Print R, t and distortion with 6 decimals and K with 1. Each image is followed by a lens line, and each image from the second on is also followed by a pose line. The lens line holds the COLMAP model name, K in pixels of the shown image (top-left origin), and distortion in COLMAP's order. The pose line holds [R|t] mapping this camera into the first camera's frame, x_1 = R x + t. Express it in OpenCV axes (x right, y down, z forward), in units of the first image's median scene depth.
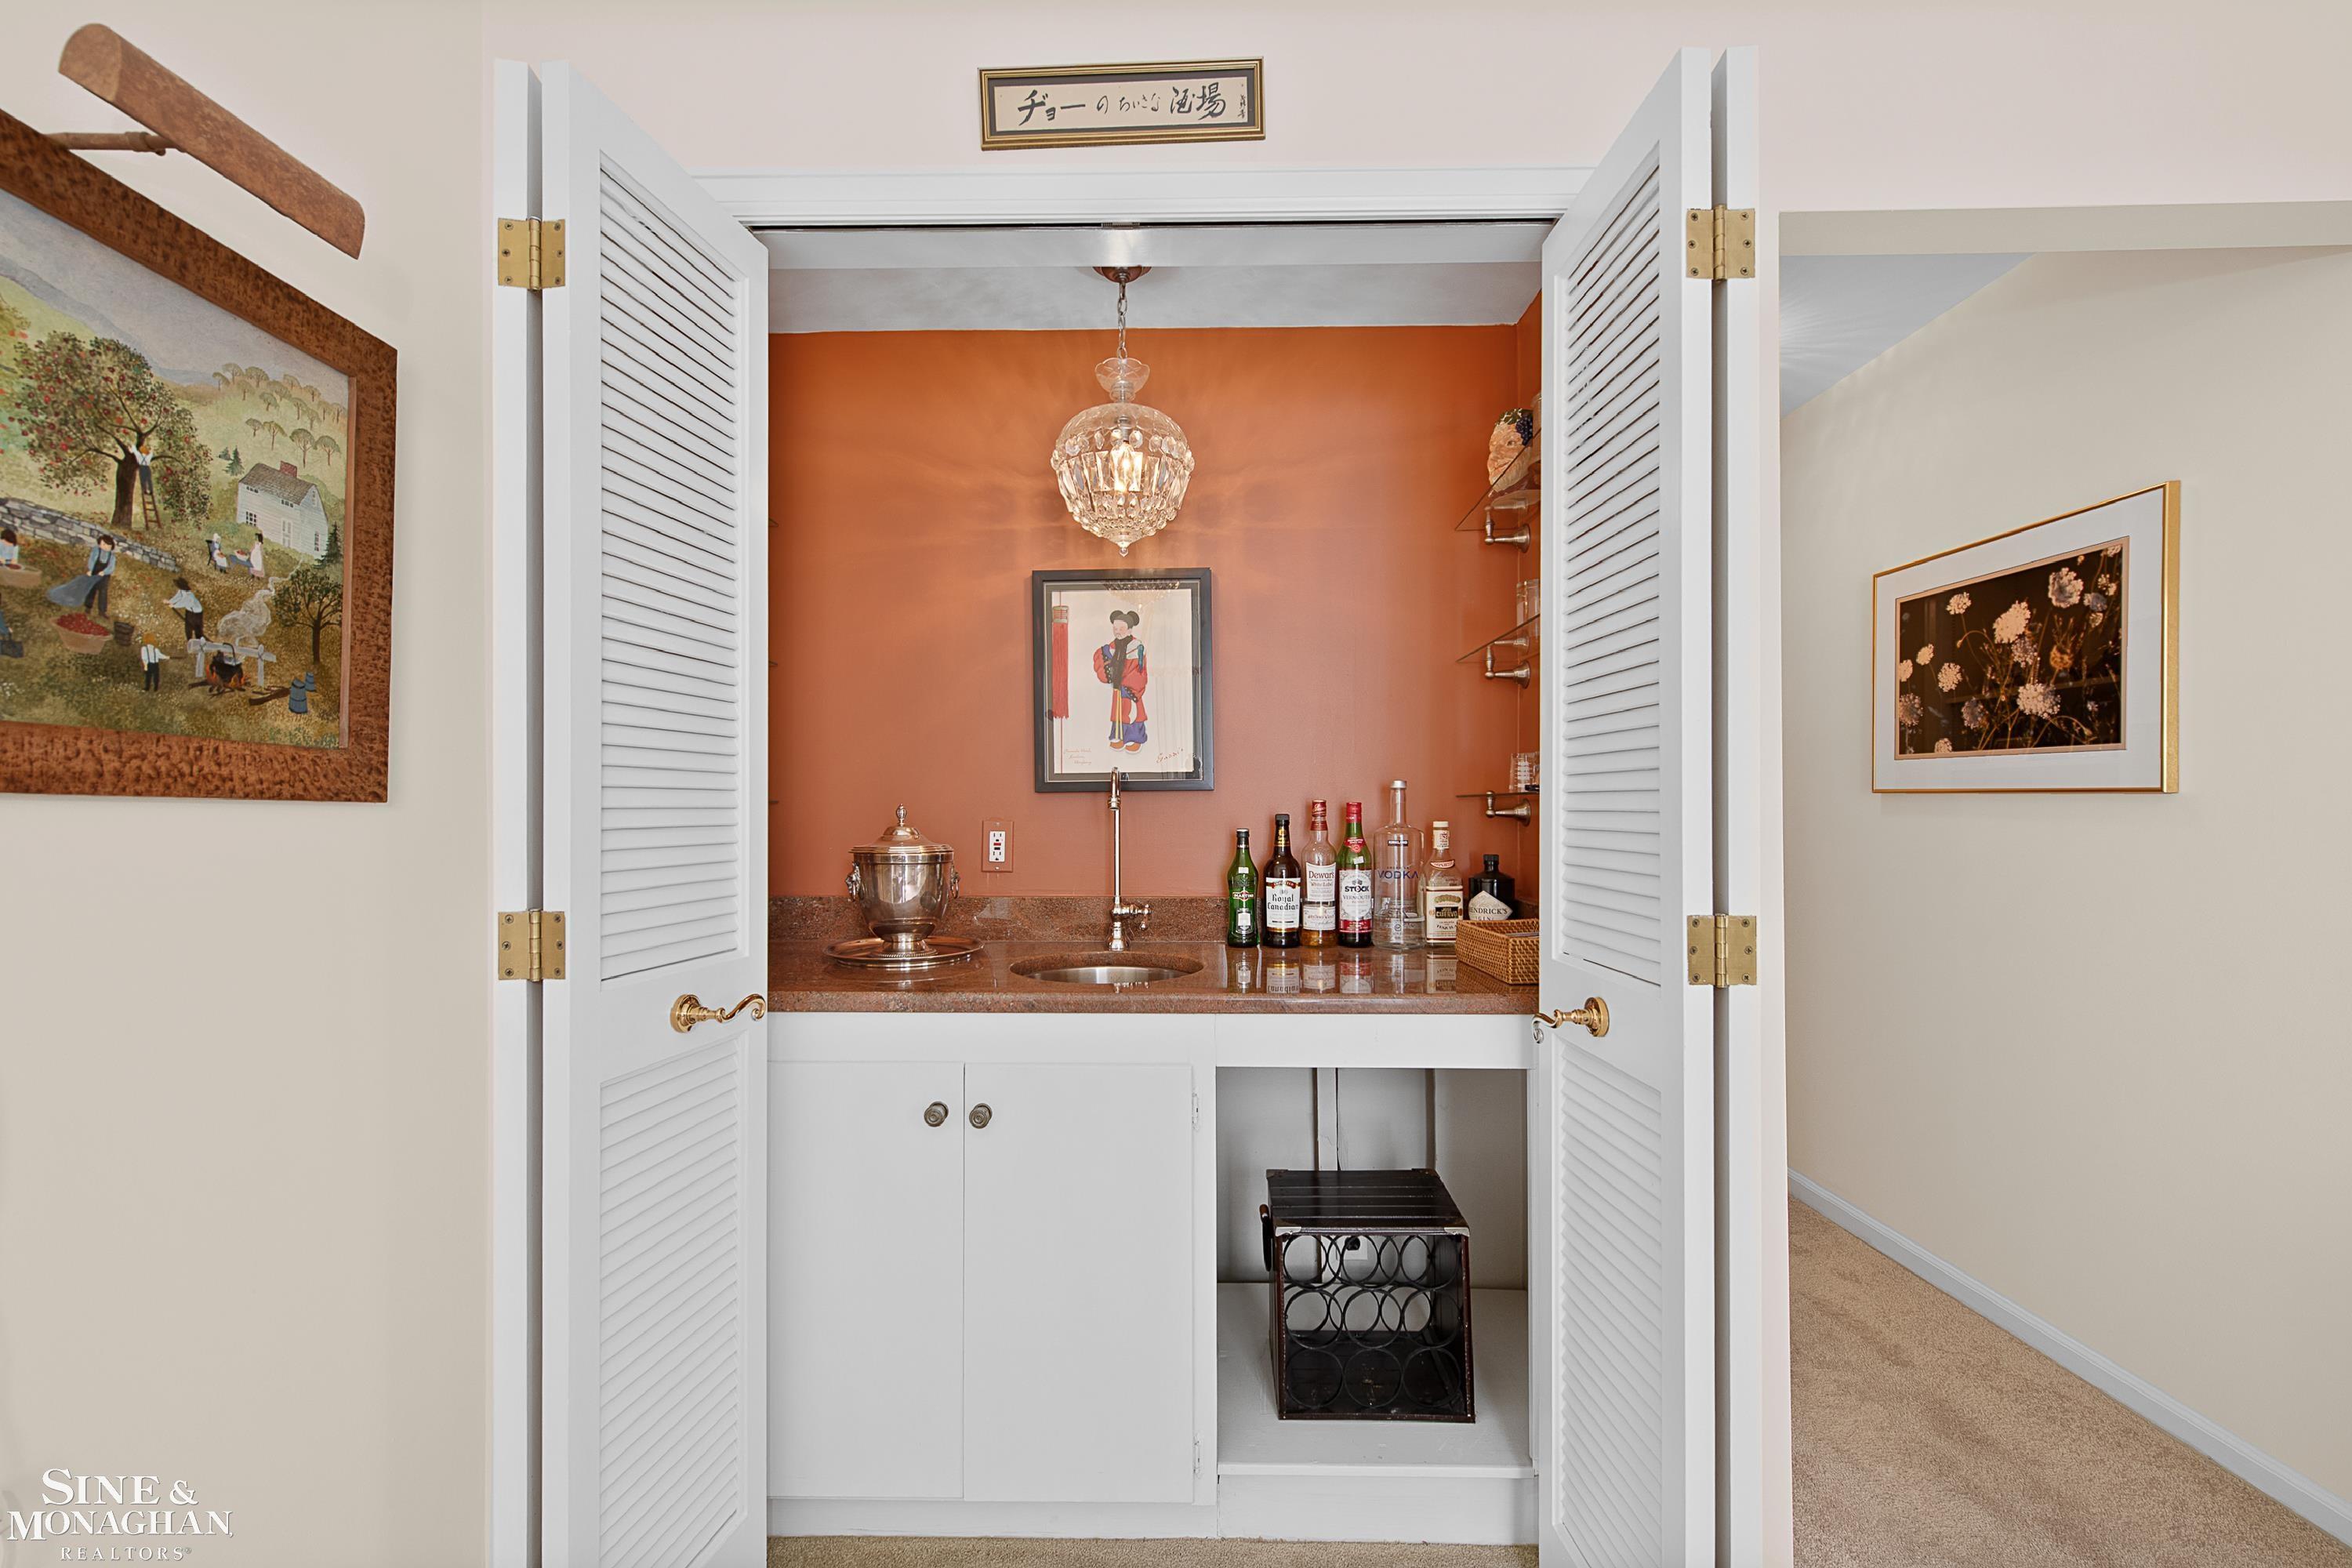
lens RADIAL K [[966.5, 0, 1167.7], [0, 966.5, 803.1], [0, 0, 1]] dist [0.000049, 0.000039]
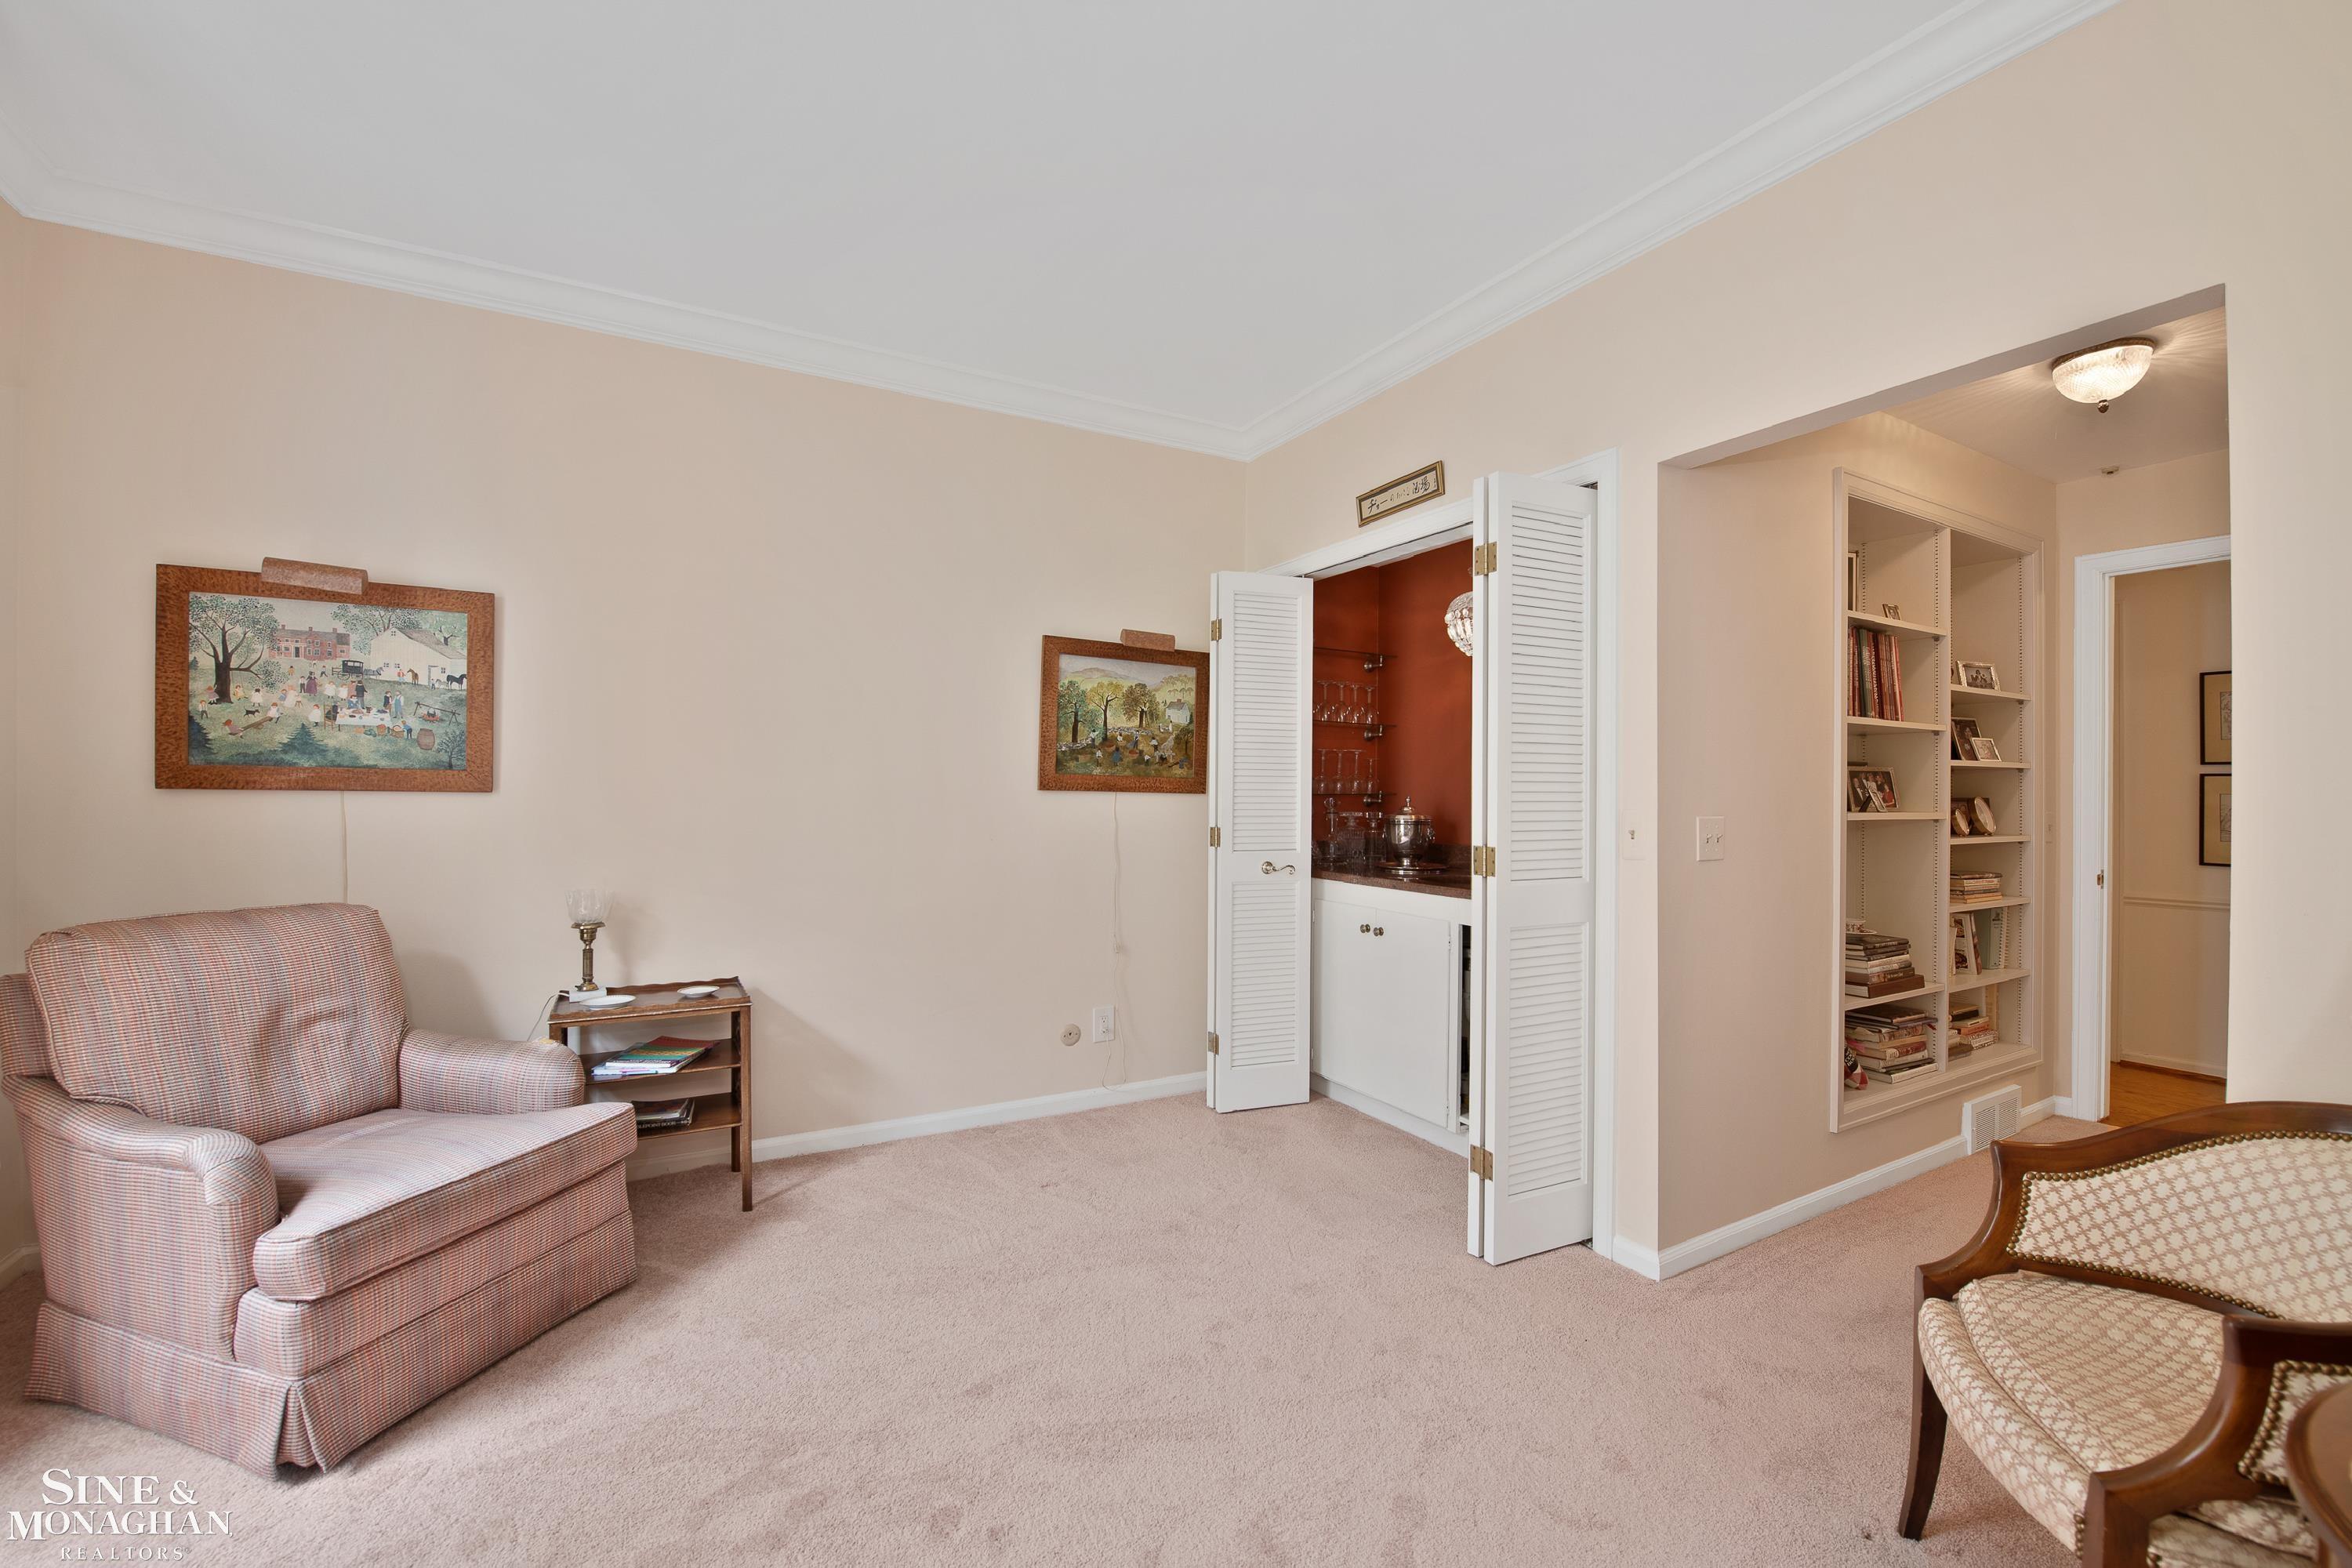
lens RADIAL K [[942.5, 0, 1189.2], [0, 942.5, 788.6], [0, 0, 1]] dist [0.000649, -0.005784]
pose [[0.516789, 0.002066, -0.856110, 1.997711], [-0.004957, 0.999988, -0.000579, -0.017317], [0.856099, 0.004543, 0.516792, -0.730727]]
